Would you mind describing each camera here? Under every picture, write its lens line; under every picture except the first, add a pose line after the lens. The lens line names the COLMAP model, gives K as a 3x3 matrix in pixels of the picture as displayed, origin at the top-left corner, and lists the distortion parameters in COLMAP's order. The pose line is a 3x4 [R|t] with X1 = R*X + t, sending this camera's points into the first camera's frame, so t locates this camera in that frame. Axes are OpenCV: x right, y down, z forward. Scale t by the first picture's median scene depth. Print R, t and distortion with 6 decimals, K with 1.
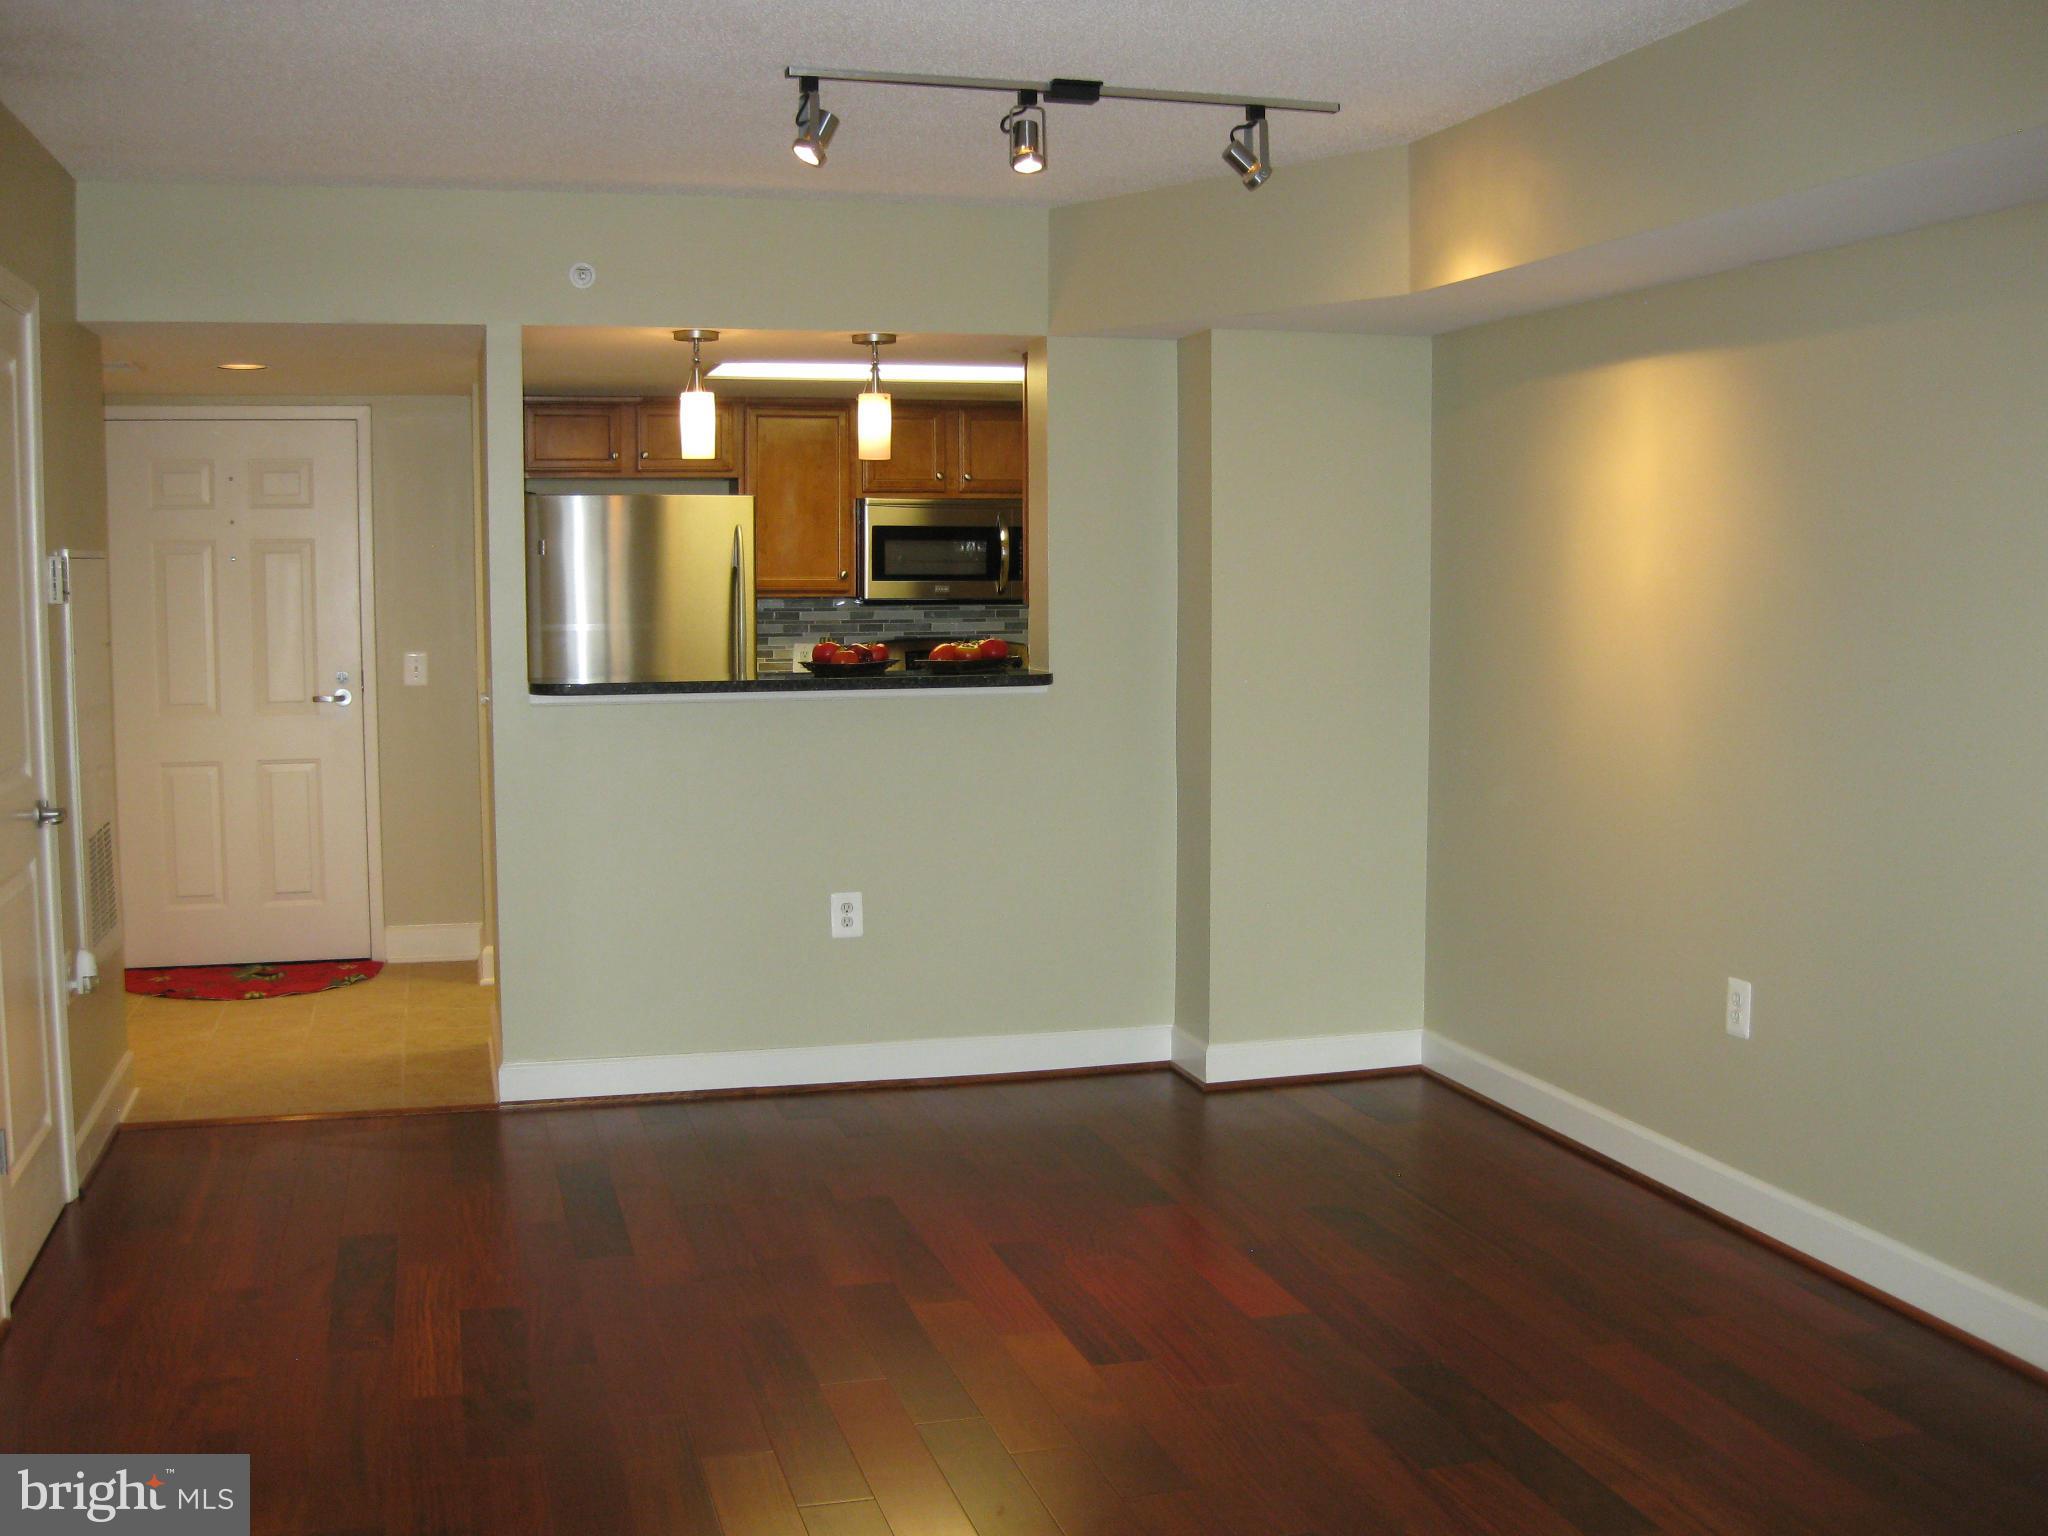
lens RADIAL K [[2230.4, 0, 1111.9], [0, 2230.4, 766.4], [0, 0, 1]] dist [-0.188111, 0.194026]
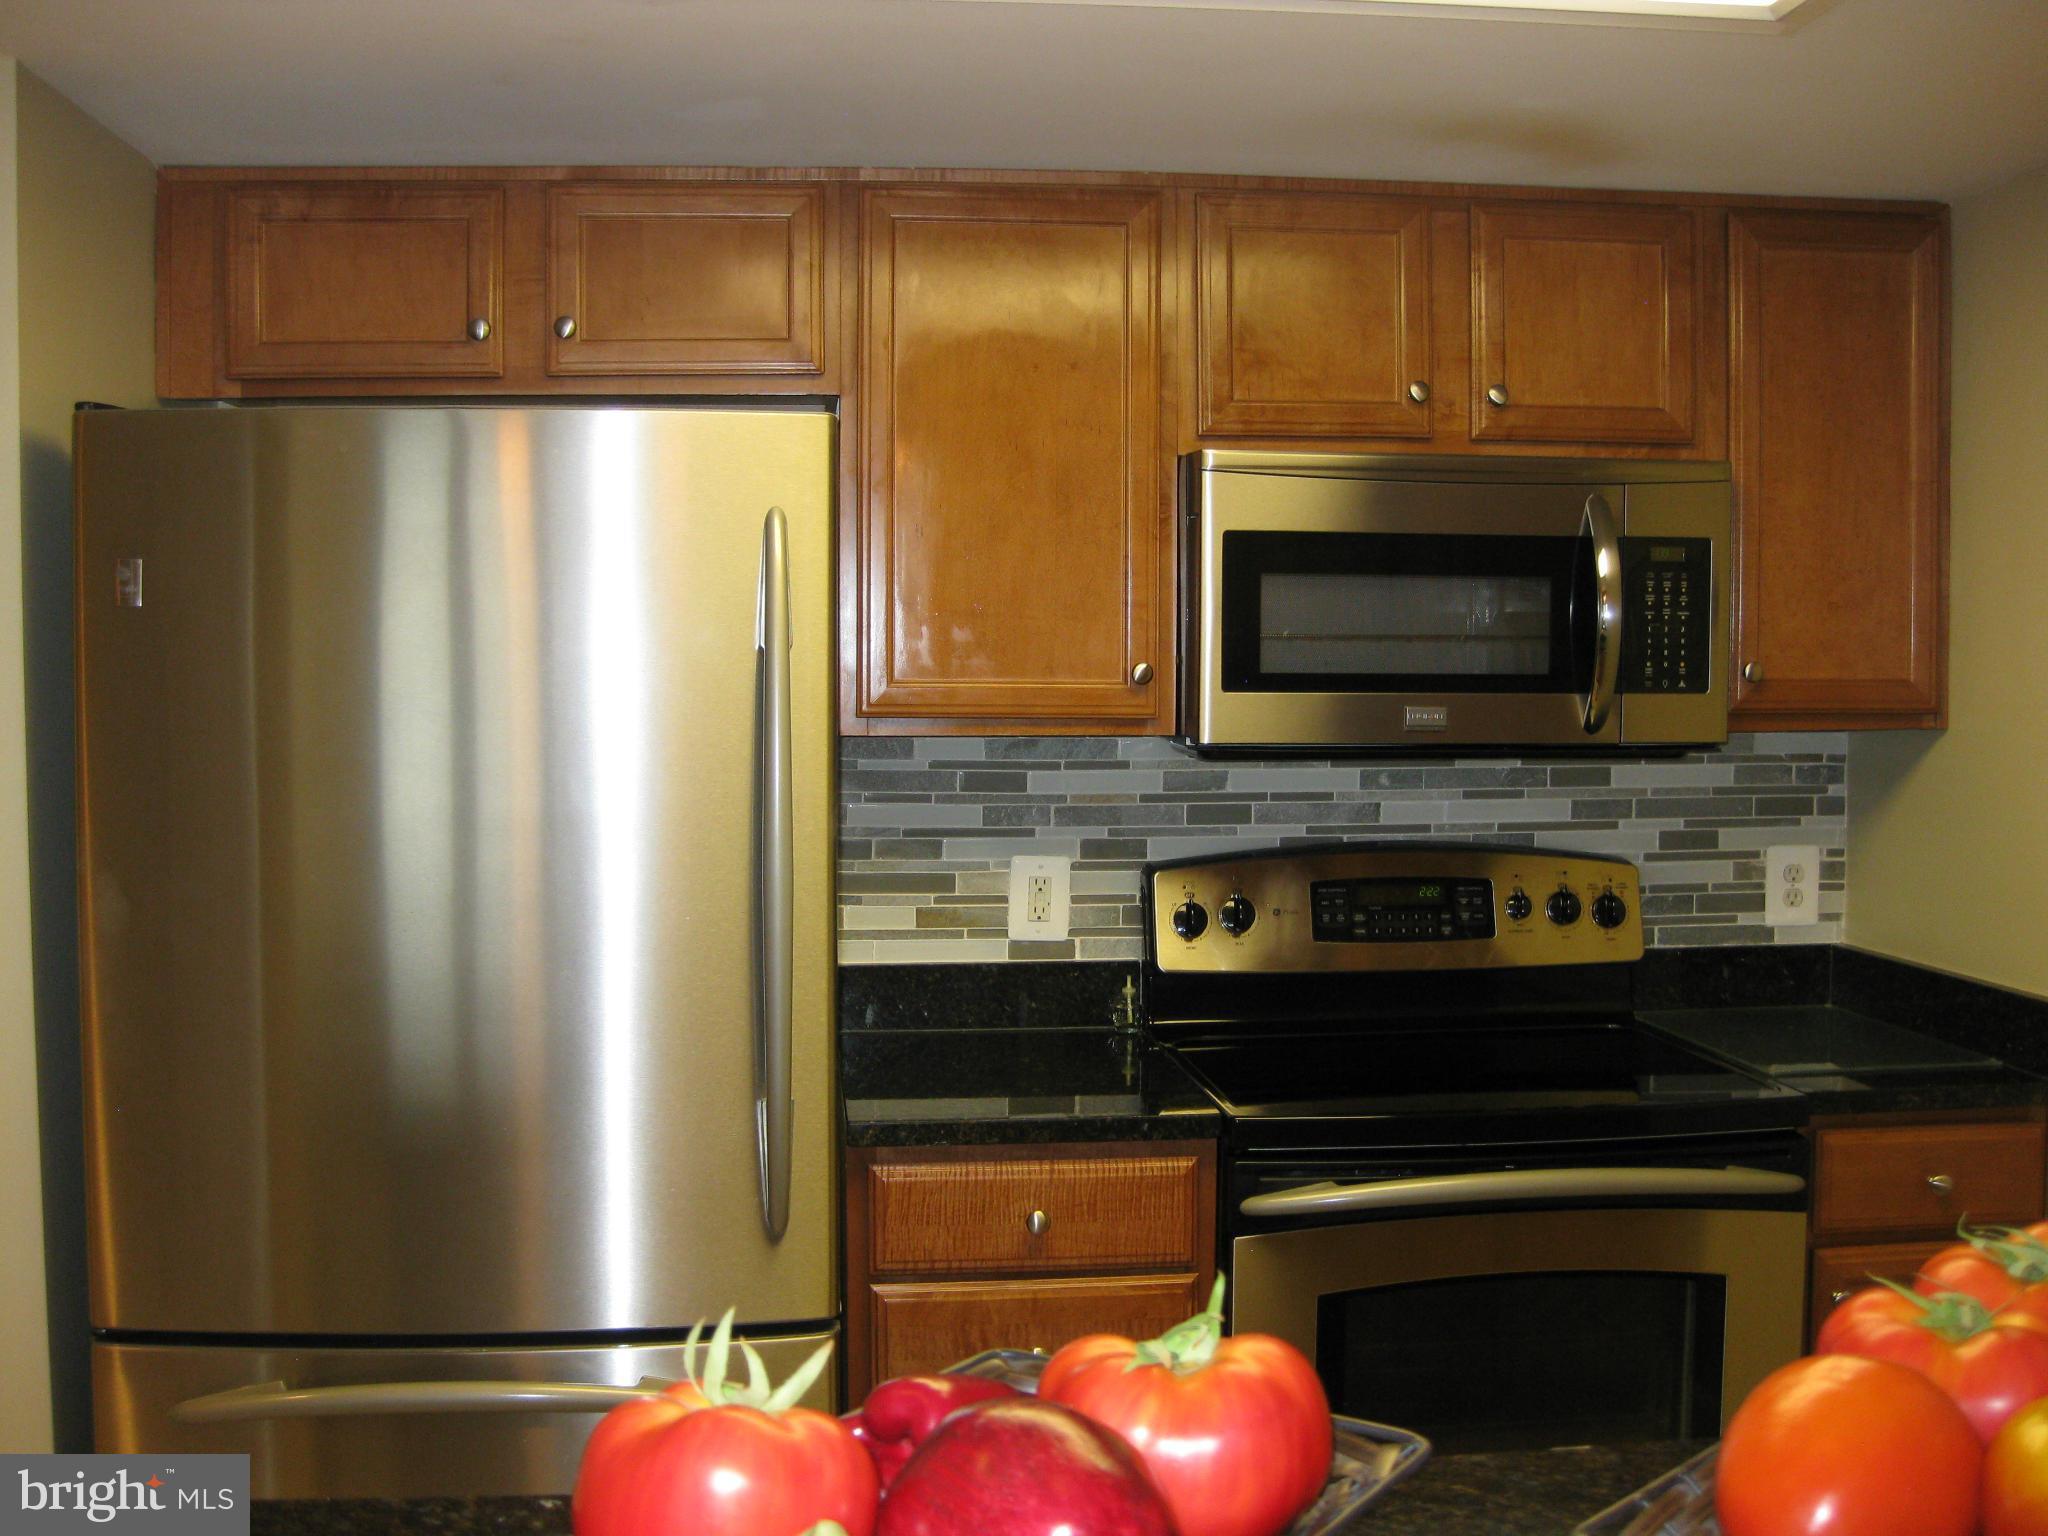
lens RADIAL K [[2230.4, 0, 1111.9], [0, 2230.4, 766.4], [0, 0, 1]] dist [-0.188111, 0.194026]
pose [[0.986509, 0.010421, -0.163375, -0.091525], [-0.016861, 0.999132, -0.038082, -0.078564], [0.162837, 0.040323, 0.985829, 0.883467]]
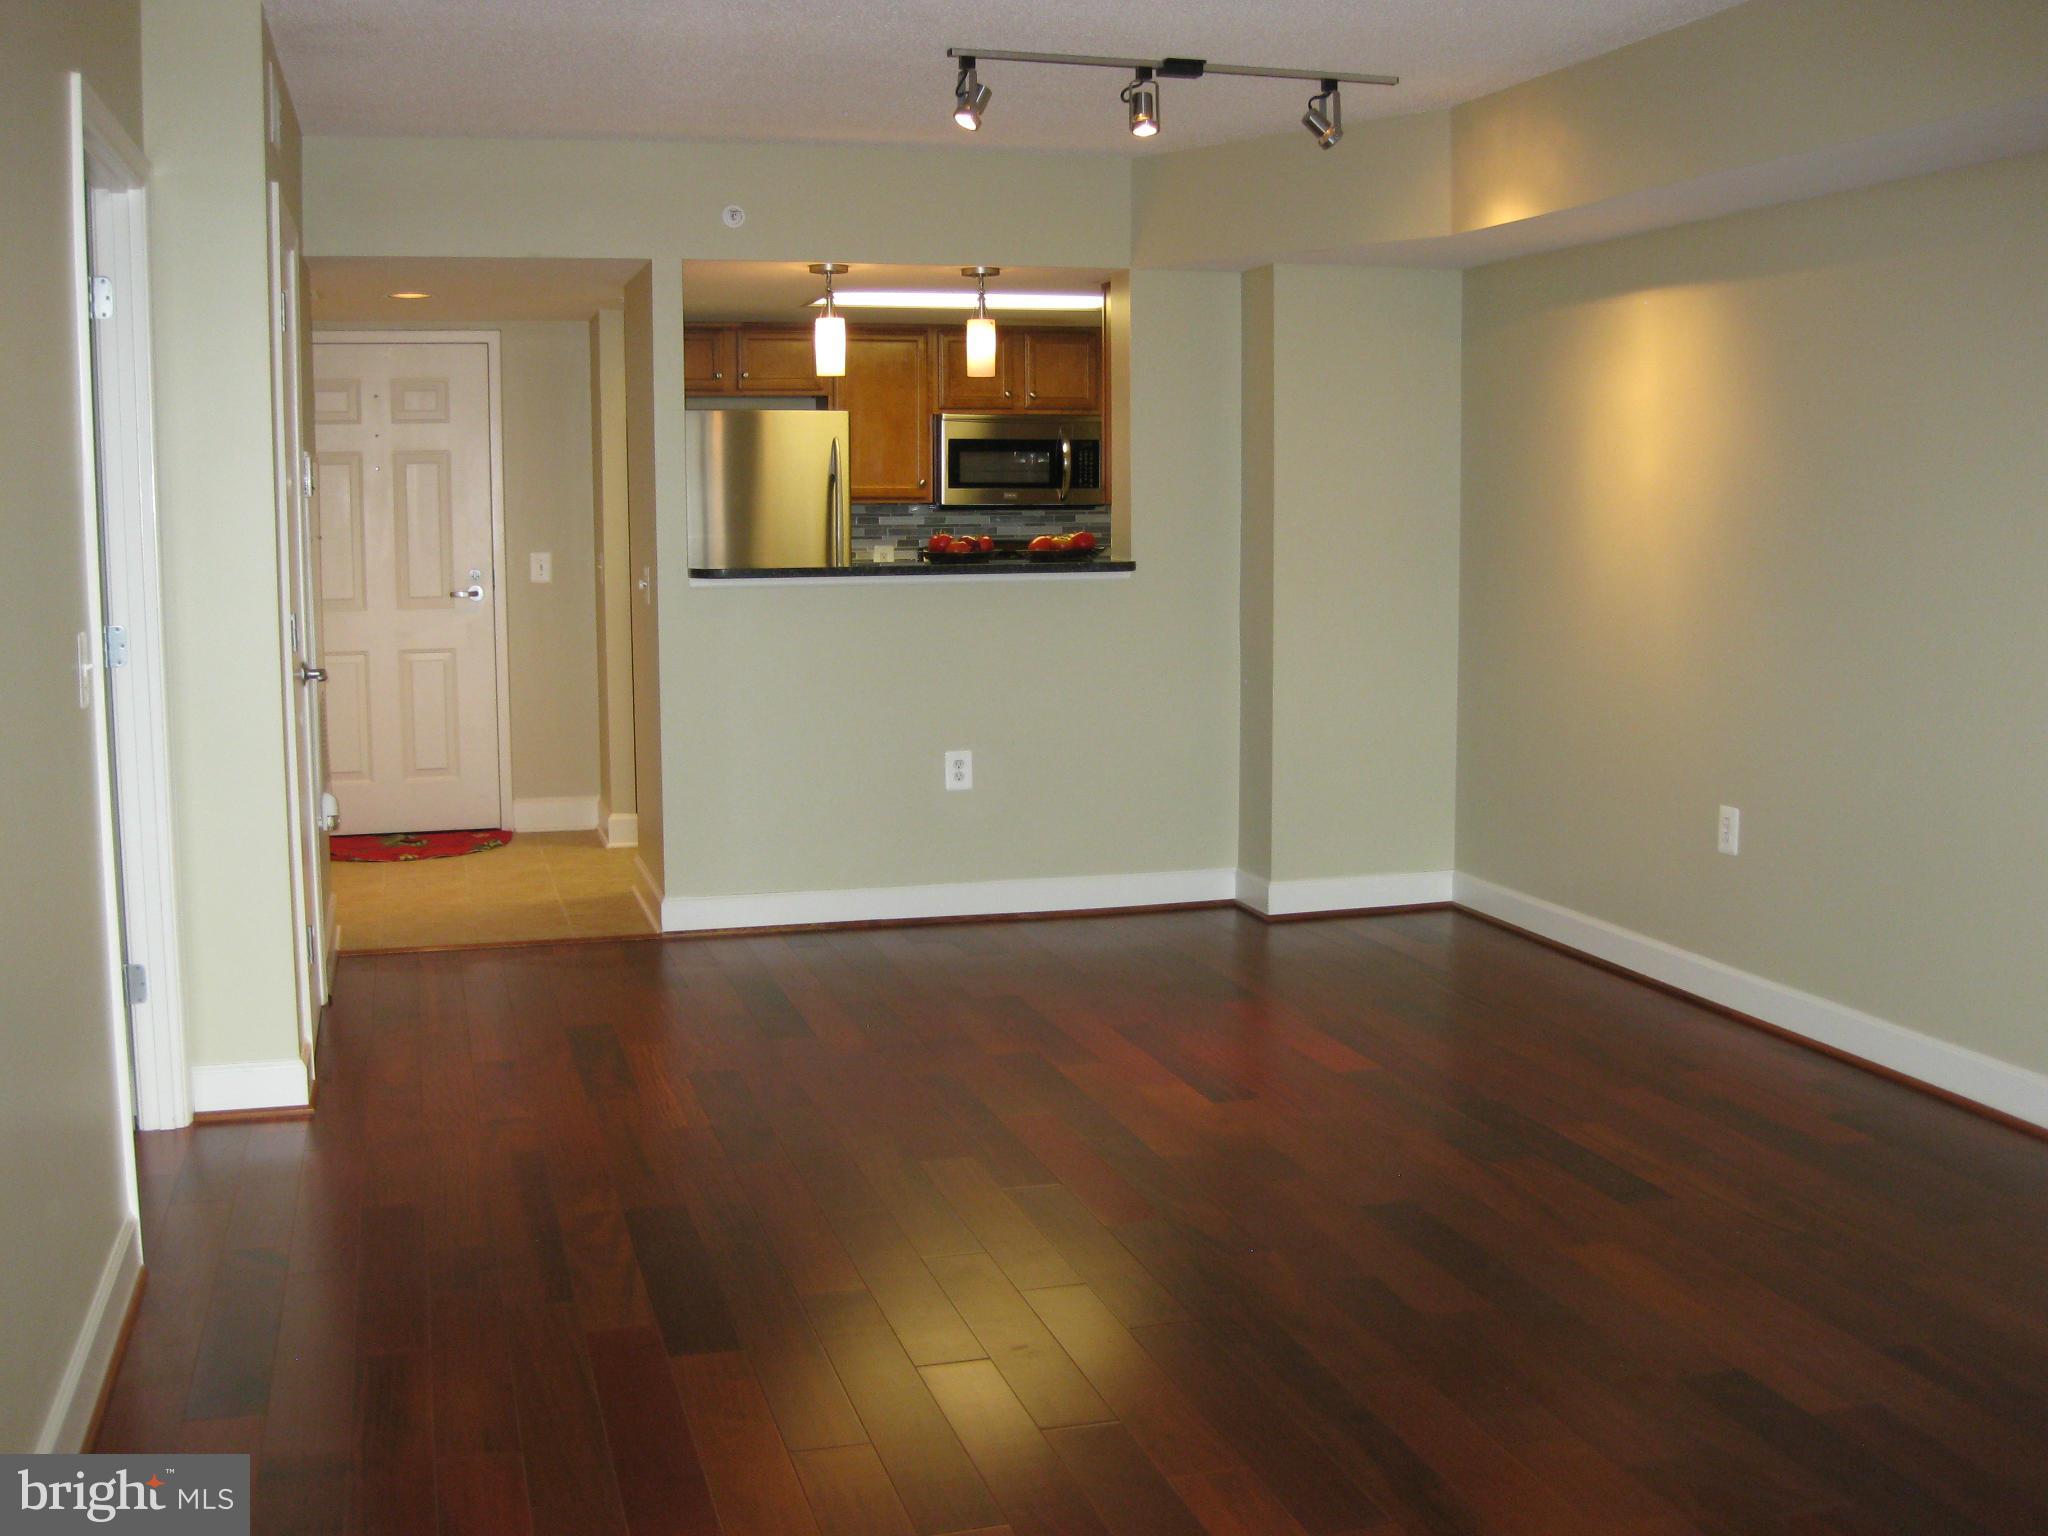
lens RADIAL K [[2230.4, 0, 1111.9], [0, 2230.4, 766.4], [0, 0, 1]] dist [-0.188111, 0.194026]
pose [[0.999943, -0.002574, 0.010406, -0.050676], [0.002239, 0.999486, 0.031988, 0.027195], [-0.010483, -0.031963, 0.999434, -0.157063]]
